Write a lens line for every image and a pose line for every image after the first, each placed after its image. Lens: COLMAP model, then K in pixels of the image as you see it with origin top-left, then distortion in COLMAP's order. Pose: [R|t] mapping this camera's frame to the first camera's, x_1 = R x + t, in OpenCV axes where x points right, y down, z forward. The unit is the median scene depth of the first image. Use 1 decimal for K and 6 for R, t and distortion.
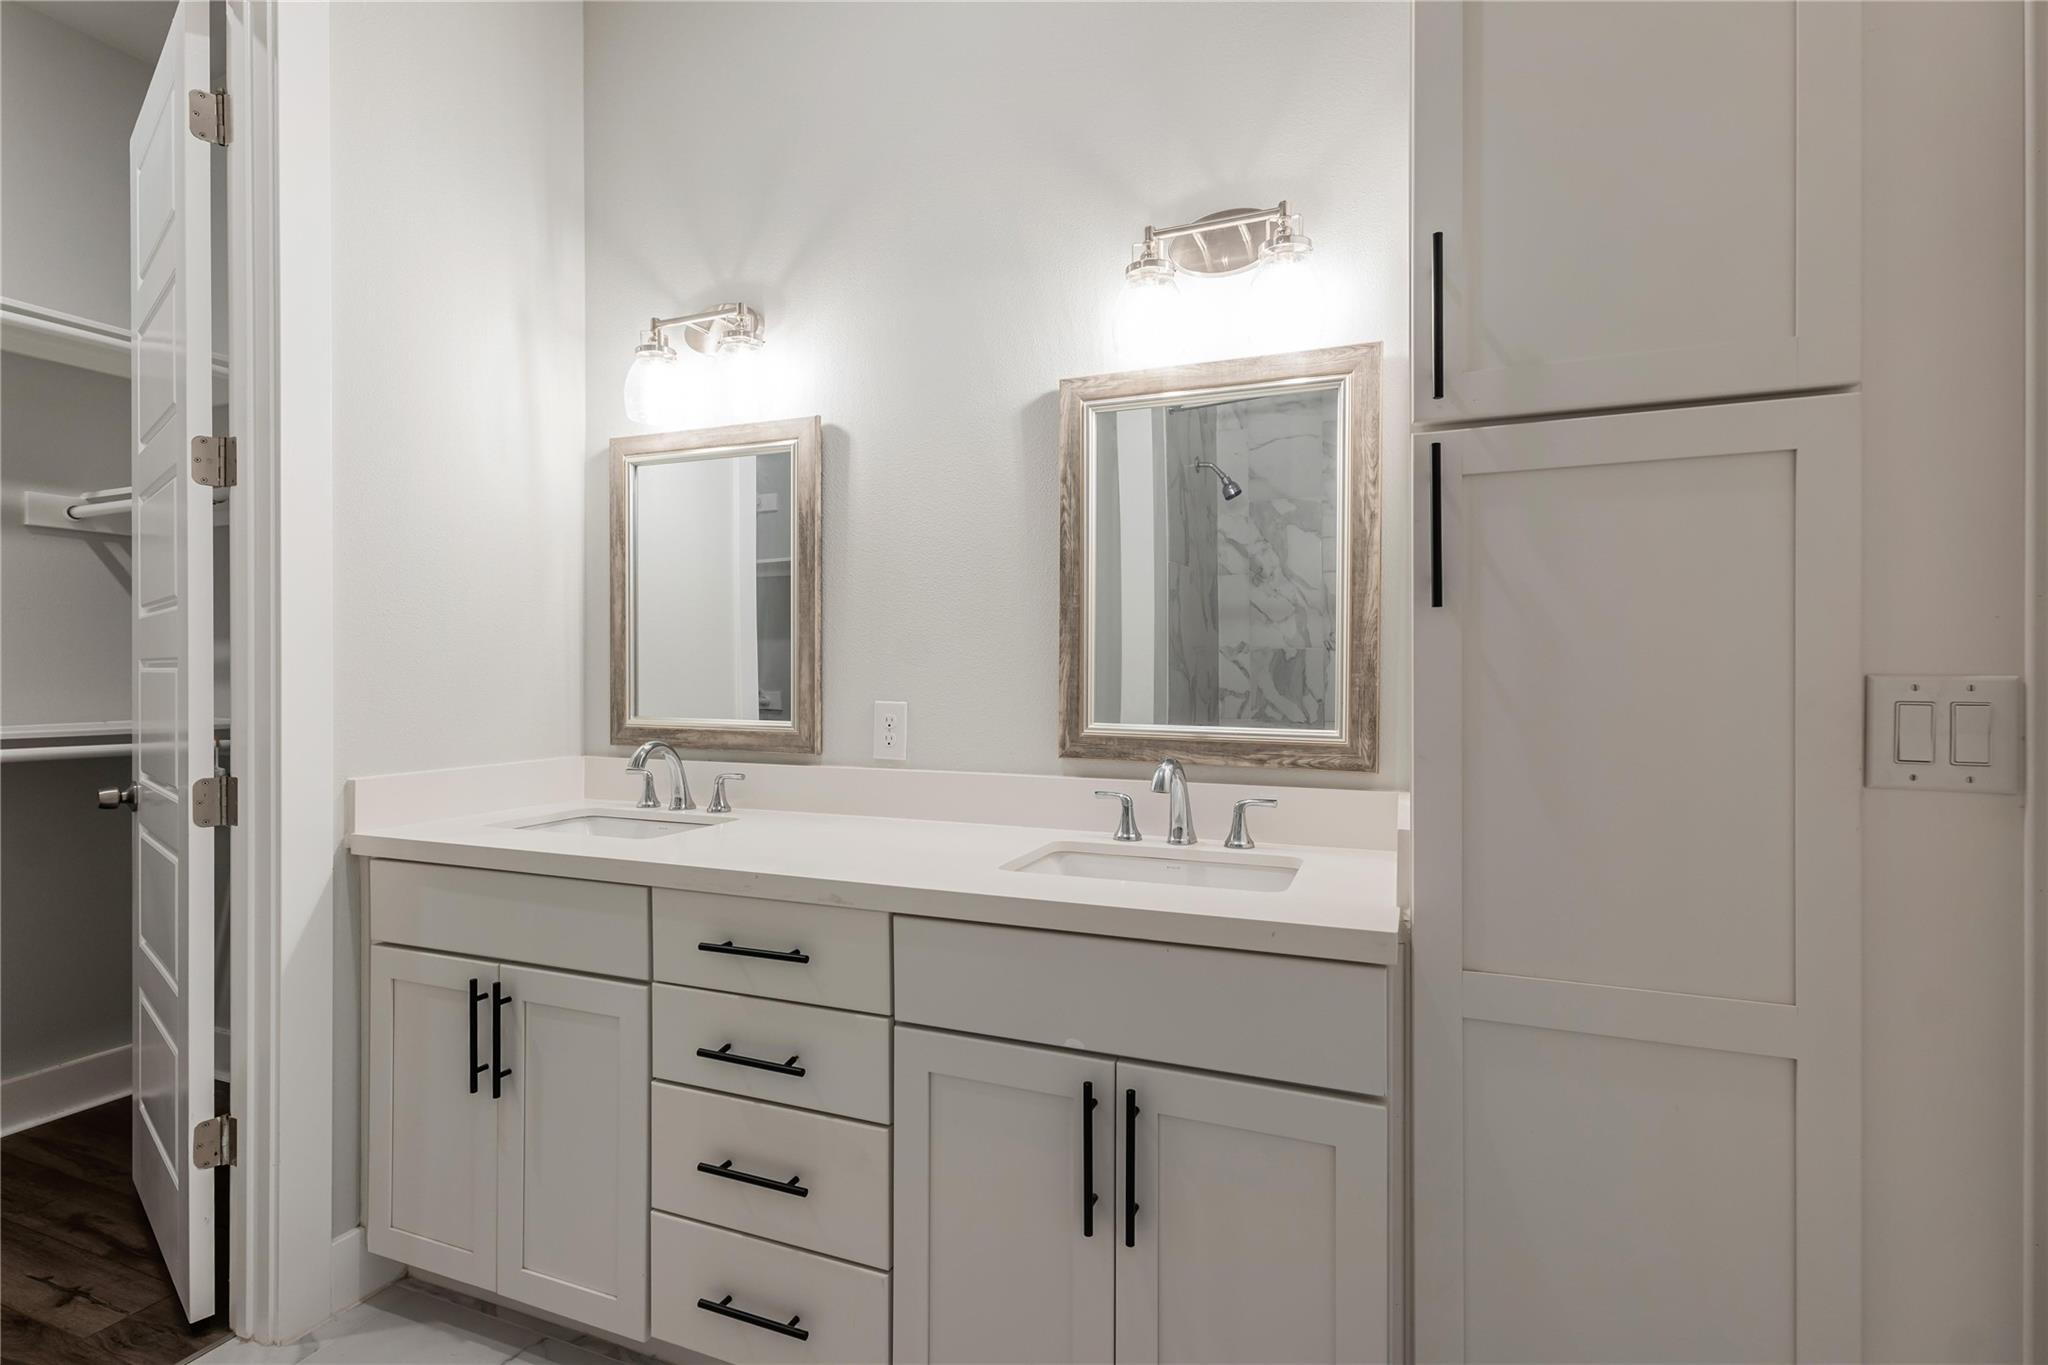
lens RADIAL K [[965.7, 0, 1000.5], [0, 965.7, 672.1], [0, 0, 1]] dist [0.000336, 0.001547]
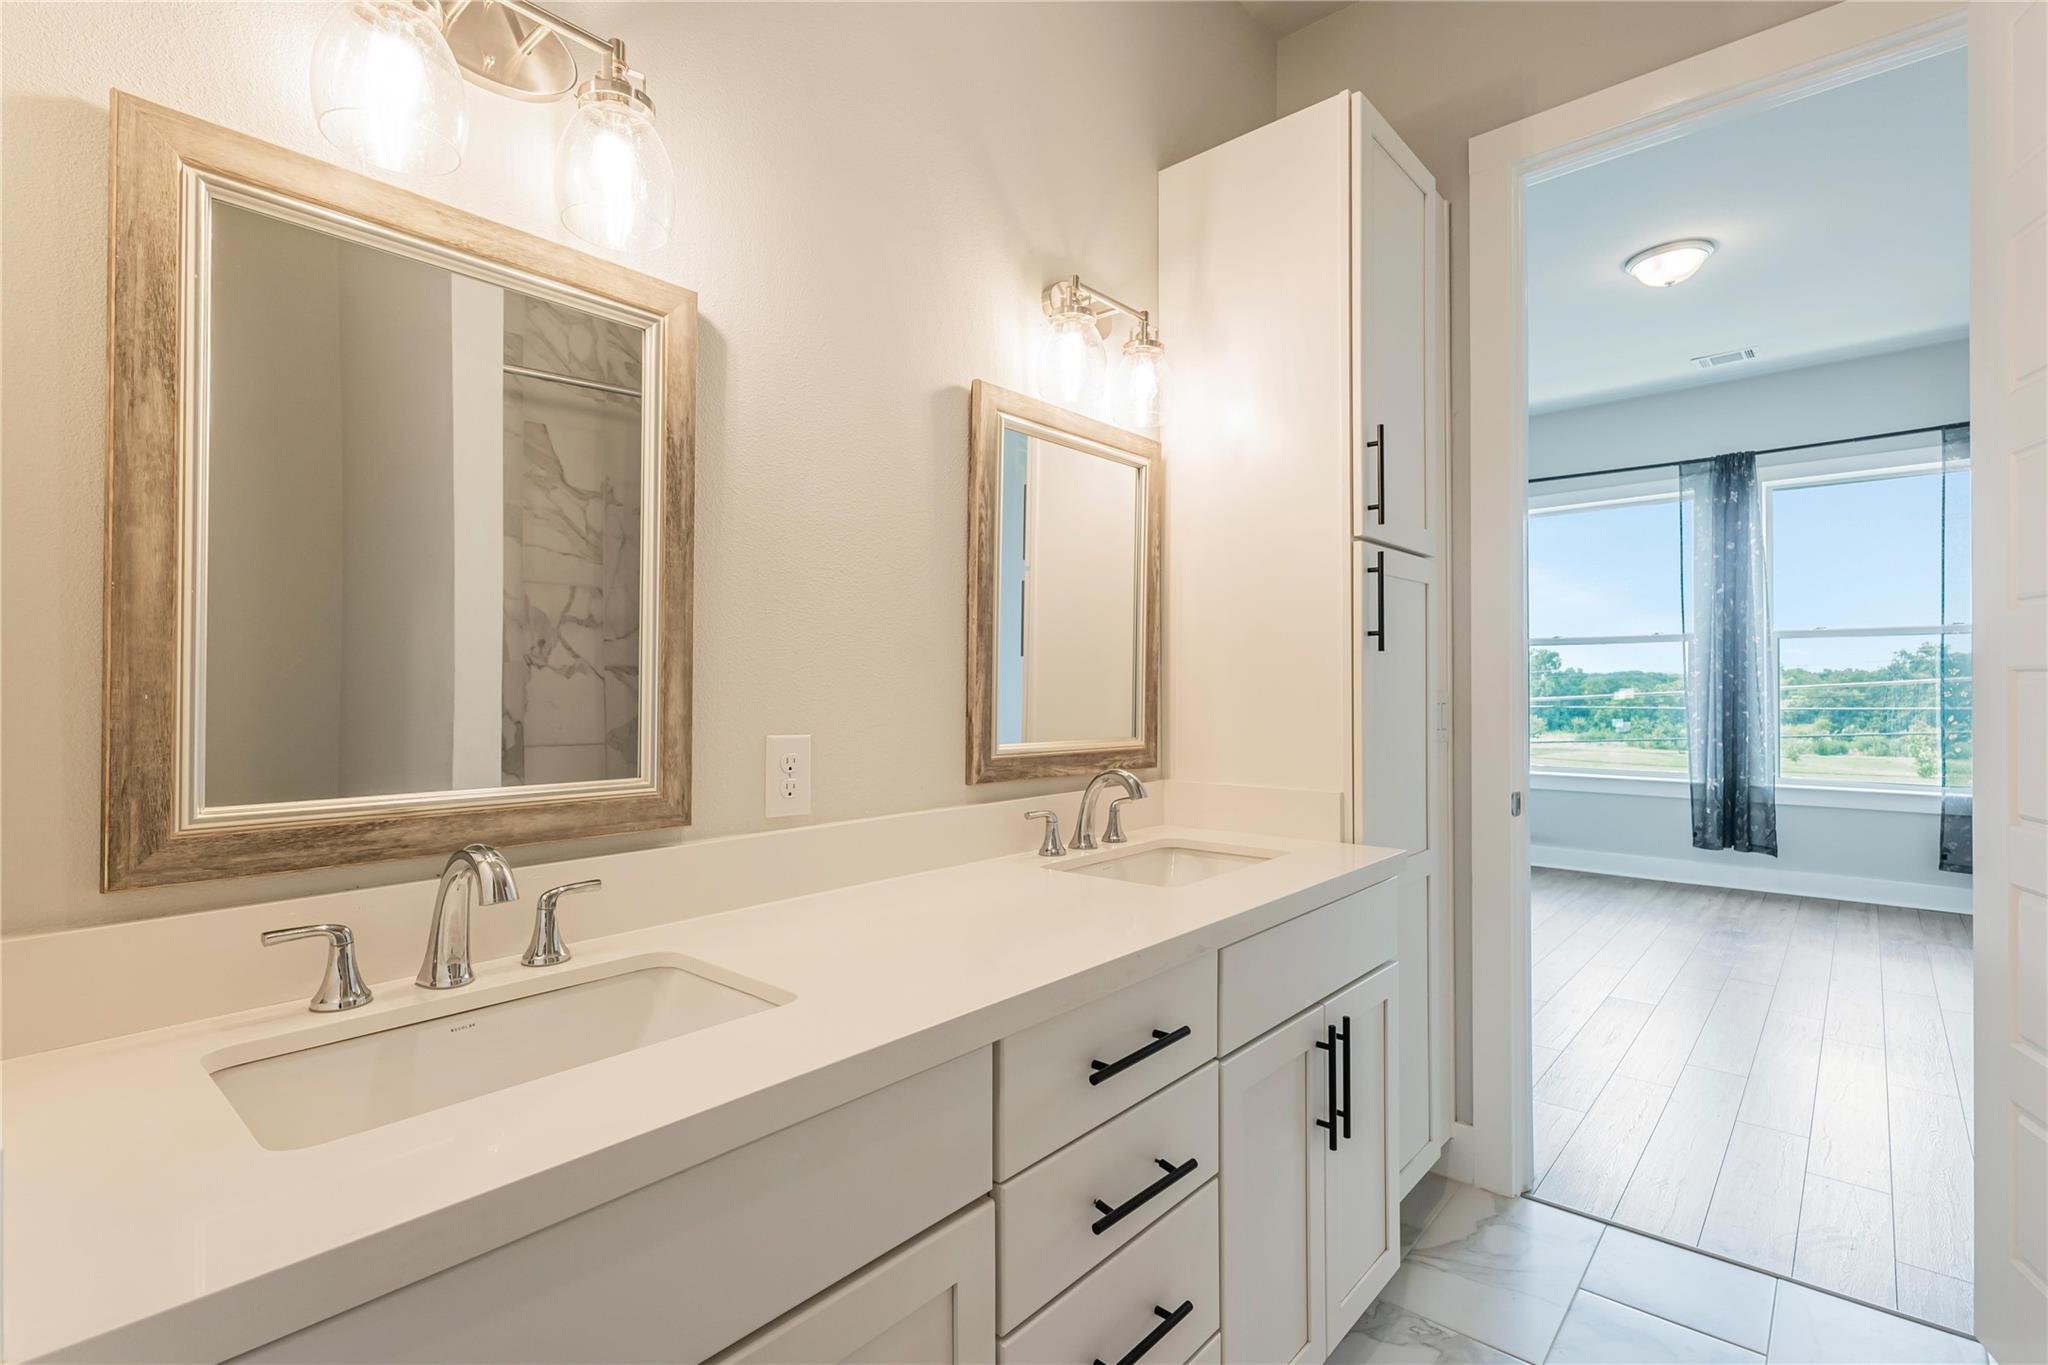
lens RADIAL K [[965.7, 0, 1015.1], [0, 965.7, 685.8], [0, 0, 1]] dist [0.000336, 0.001547]
pose [[0.316117, 0.000844, 0.948720, -0.812943], [0.004133, 0.999989, -0.002267, -0.004403], [-0.948711, 0.004638, 0.316110, 0.672486]]
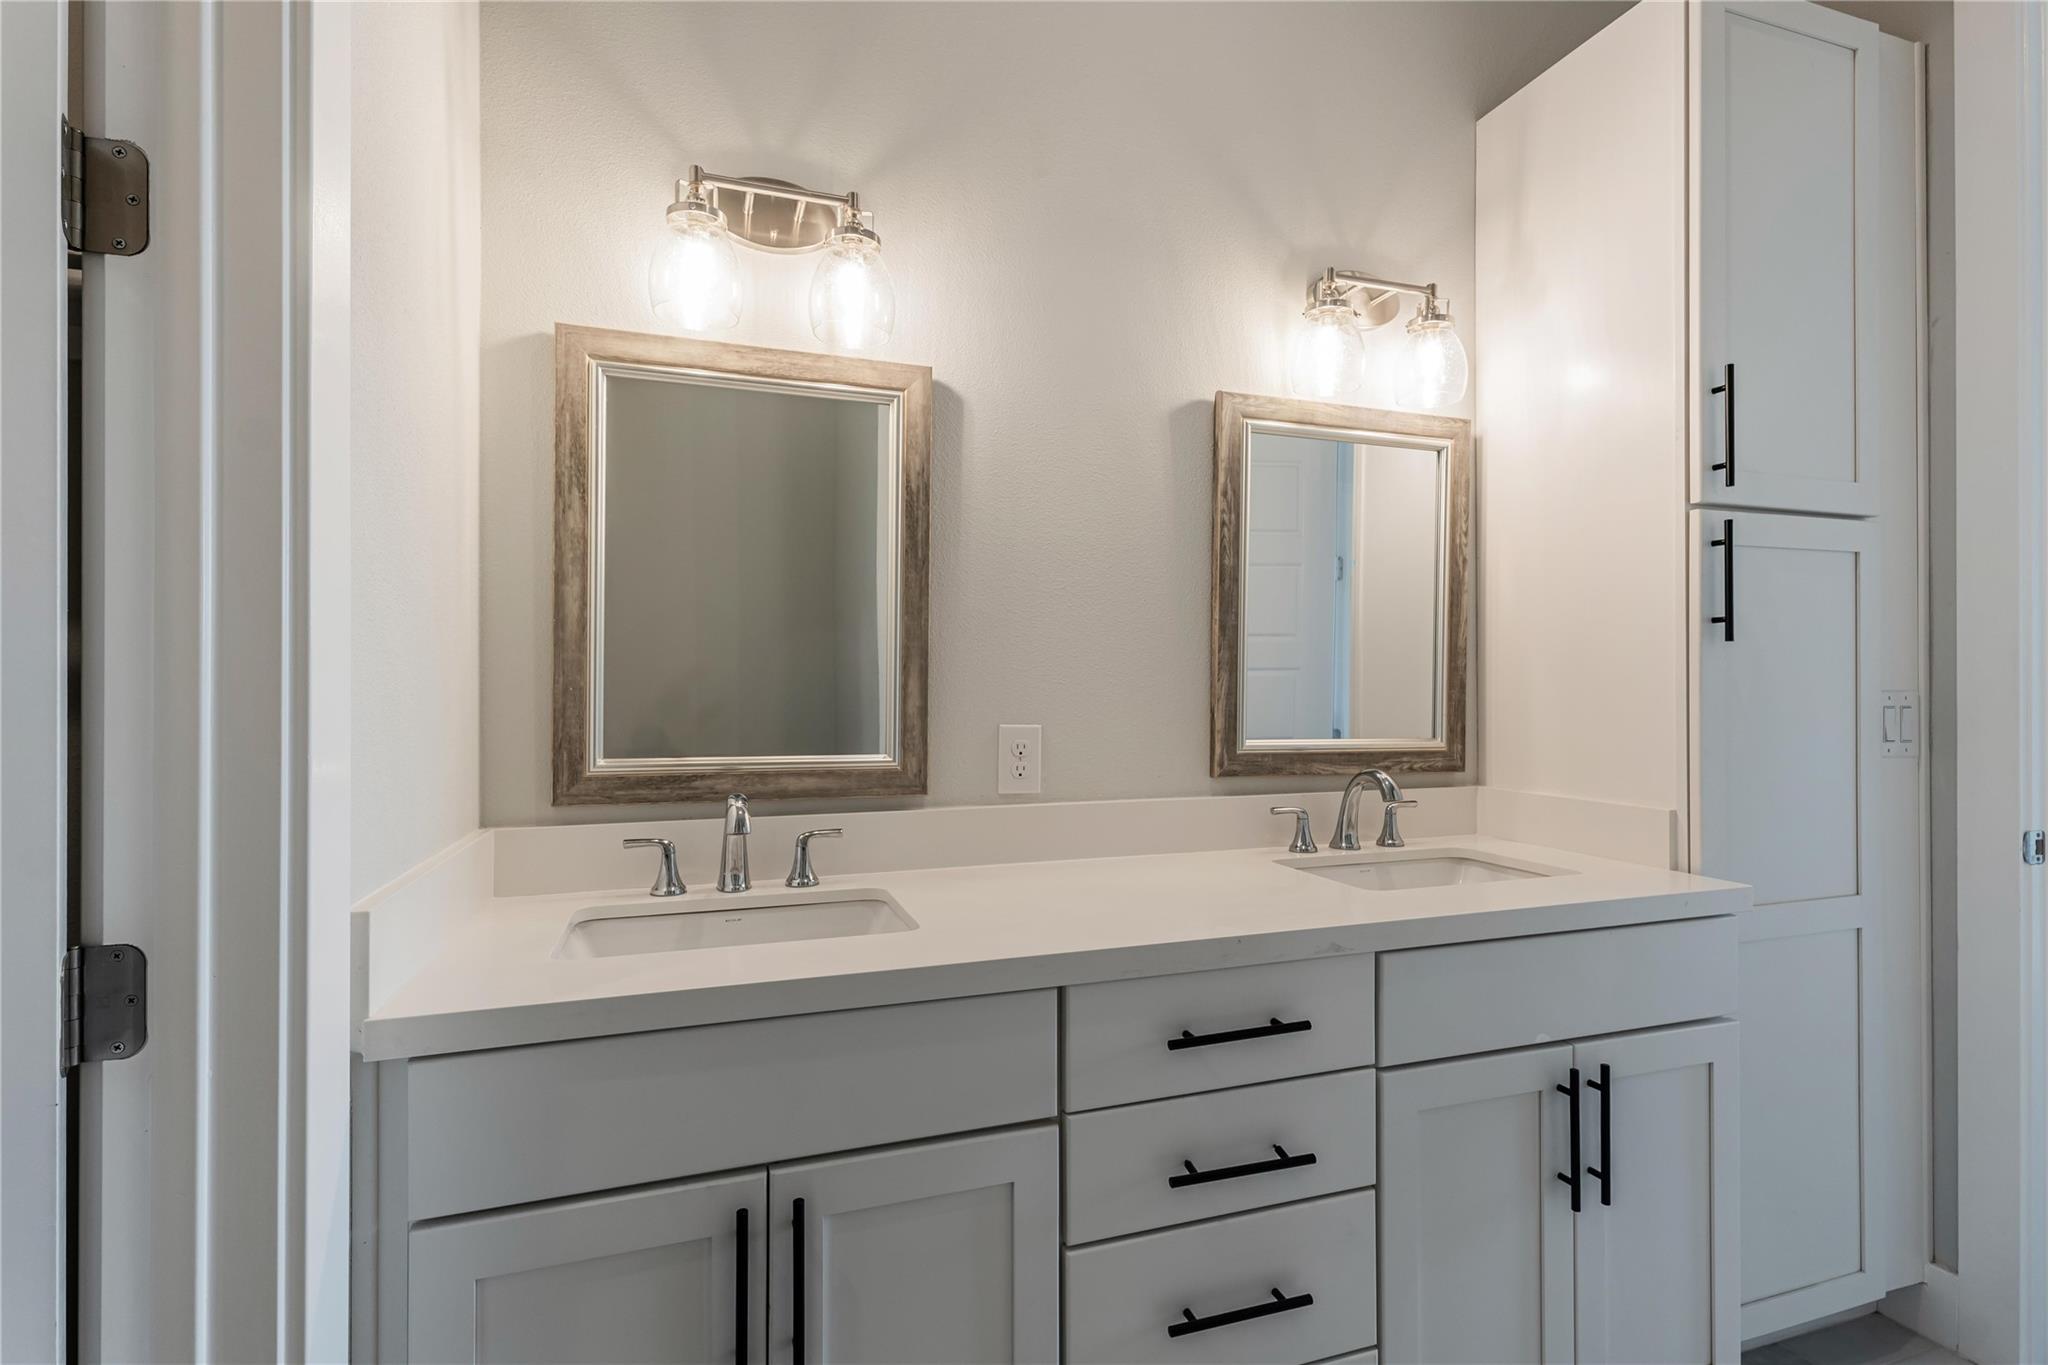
lens RADIAL K [[965.7, 0, 1011.4], [0, 965.7, 681.4], [0, 0, 1]] dist [0.000336, 0.001547]
pose [[0.751292, 0.002949, 0.659963, -0.742212], [0.001371, 0.999981, -0.006029, -0.002711], [-0.659968, 0.005434, 0.751274, 0.405797]]
